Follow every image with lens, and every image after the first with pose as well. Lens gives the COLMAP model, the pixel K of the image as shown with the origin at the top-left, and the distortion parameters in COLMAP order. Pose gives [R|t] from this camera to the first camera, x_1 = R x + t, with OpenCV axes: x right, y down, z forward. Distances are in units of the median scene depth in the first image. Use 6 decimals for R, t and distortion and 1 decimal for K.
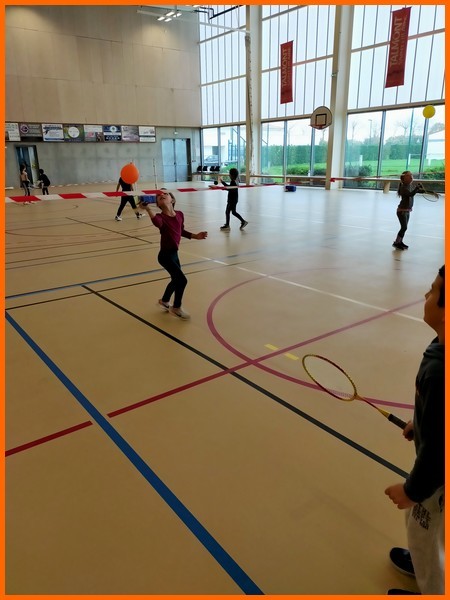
lens RADIAL K [[446.8, 0, 223.0], [0, 446.8, 302.5], [0, 0, 1]] dist [0.052773, -0.056324]
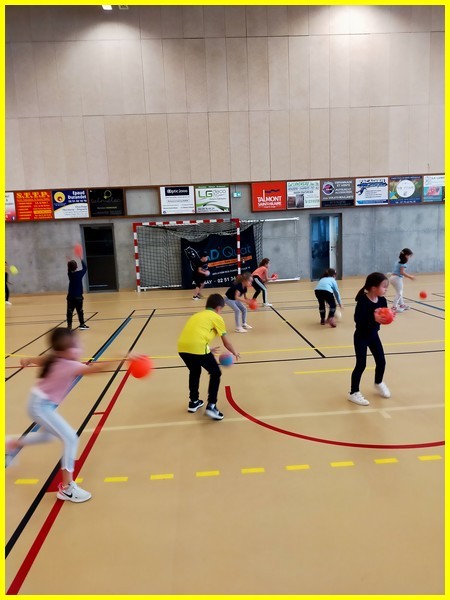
lens RADIAL K [[446.8, 0, 229.4], [0, 446.8, 302.9], [0, 0, 1]] dist [0.052773, -0.056324]
pose [[0.840959, 0.065270, -0.537148, -0.201351], [-0.138976, 0.985451, -0.097836, -0.141514], [0.522947, 0.156926, 0.837795, 0.412550]]
